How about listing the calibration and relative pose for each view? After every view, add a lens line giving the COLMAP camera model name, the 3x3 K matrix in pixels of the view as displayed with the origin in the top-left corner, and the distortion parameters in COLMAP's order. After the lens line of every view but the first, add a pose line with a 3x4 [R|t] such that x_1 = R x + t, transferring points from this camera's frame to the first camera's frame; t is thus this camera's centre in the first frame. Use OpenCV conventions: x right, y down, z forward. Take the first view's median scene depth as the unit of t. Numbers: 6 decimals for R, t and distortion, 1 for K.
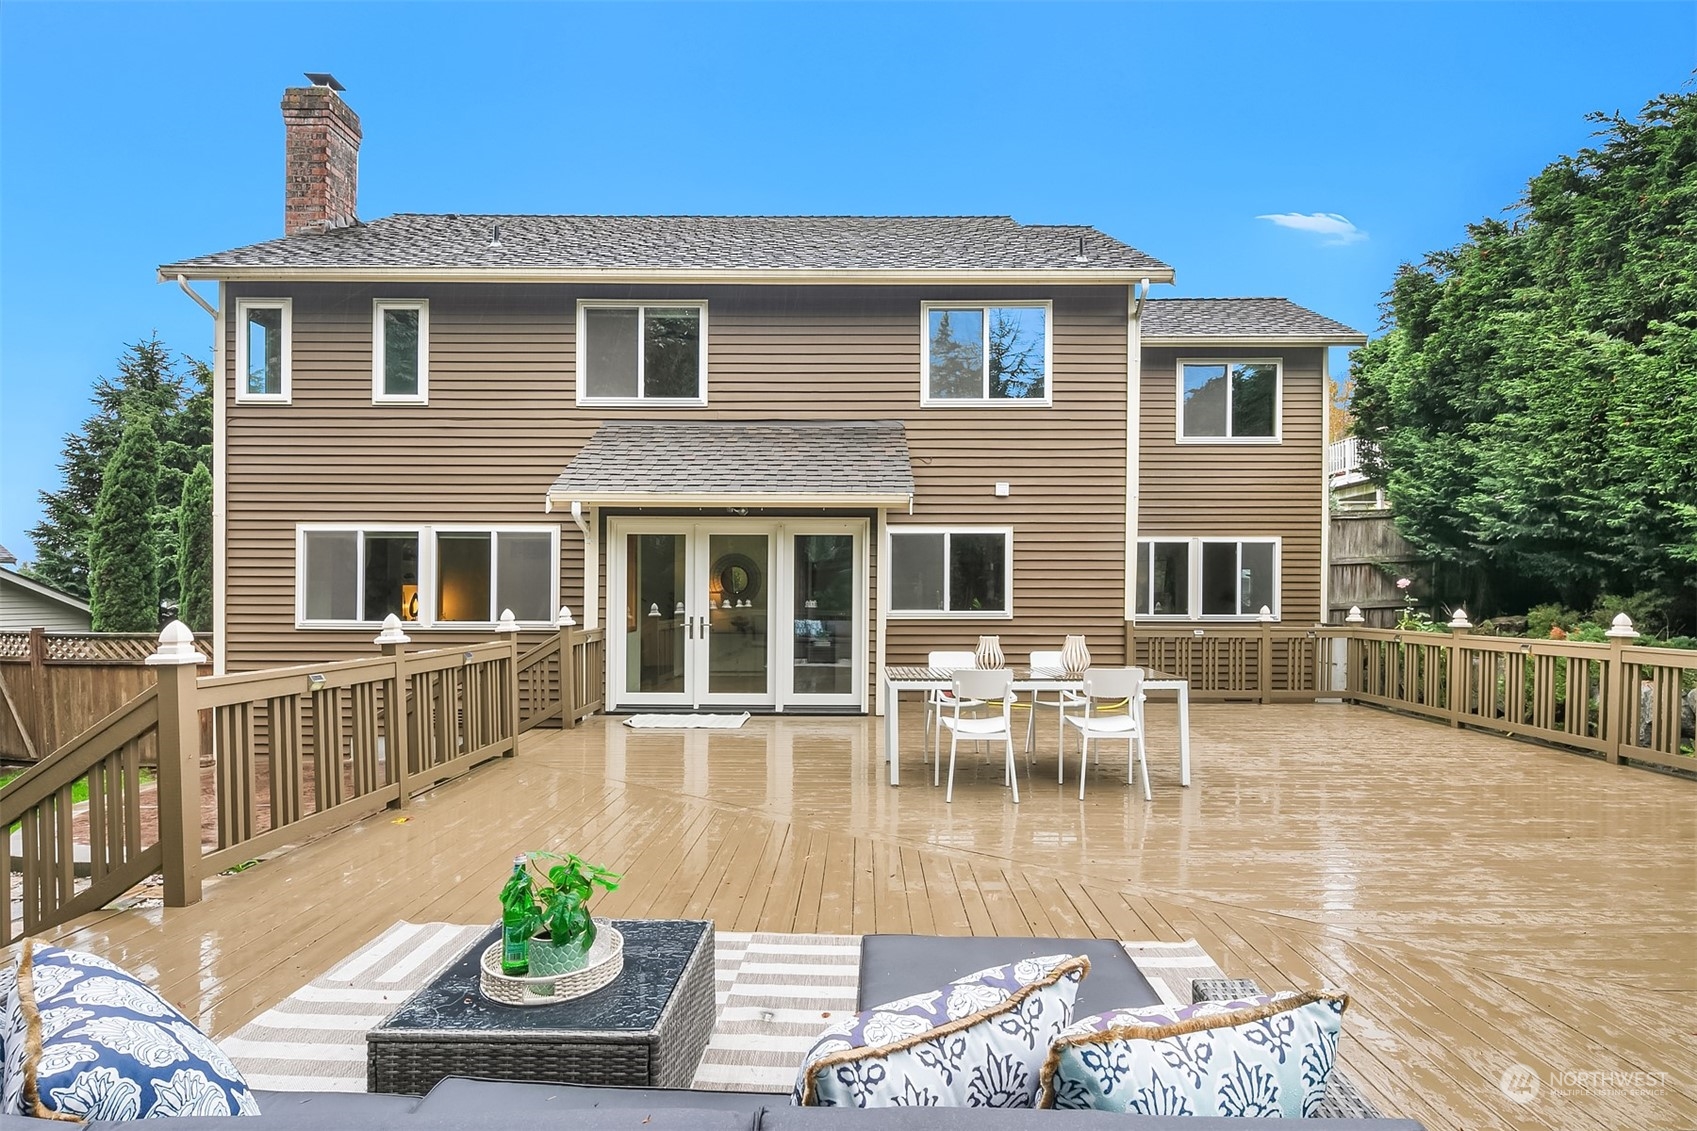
lens RADIAL K [[825.5, 0, 858.7], [0, 825.5, 595.7], [0, 0, 1]] dist [0.000738, 0.000007]
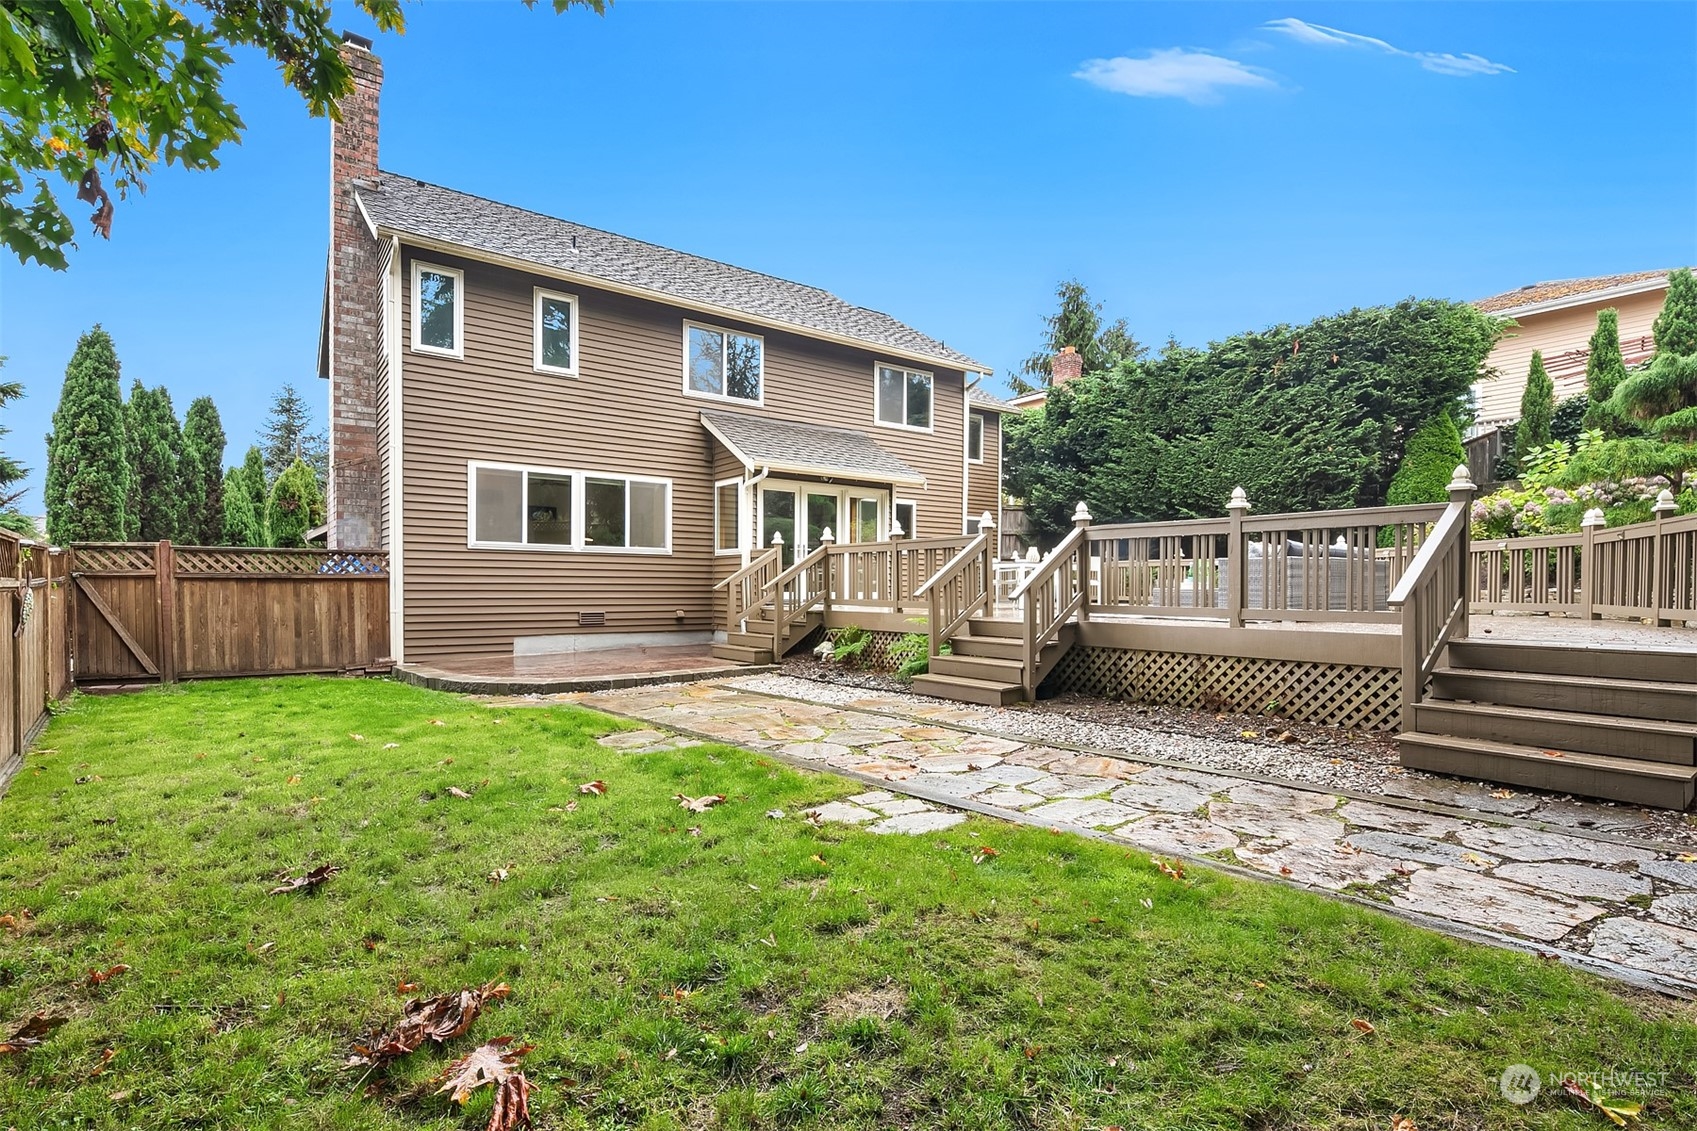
lens RADIAL K [[825.5, 0, 858.7], [0, 825.5, 595.7], [0, 0, 1]] dist [0.000738, 0.000007]
pose [[0.792382, -0.006584, 0.609989, -0.964648], [-0.001067, 0.999925, 0.012178, 0.093576], [-0.610024, -0.010301, 0.792316, -0.297011]]
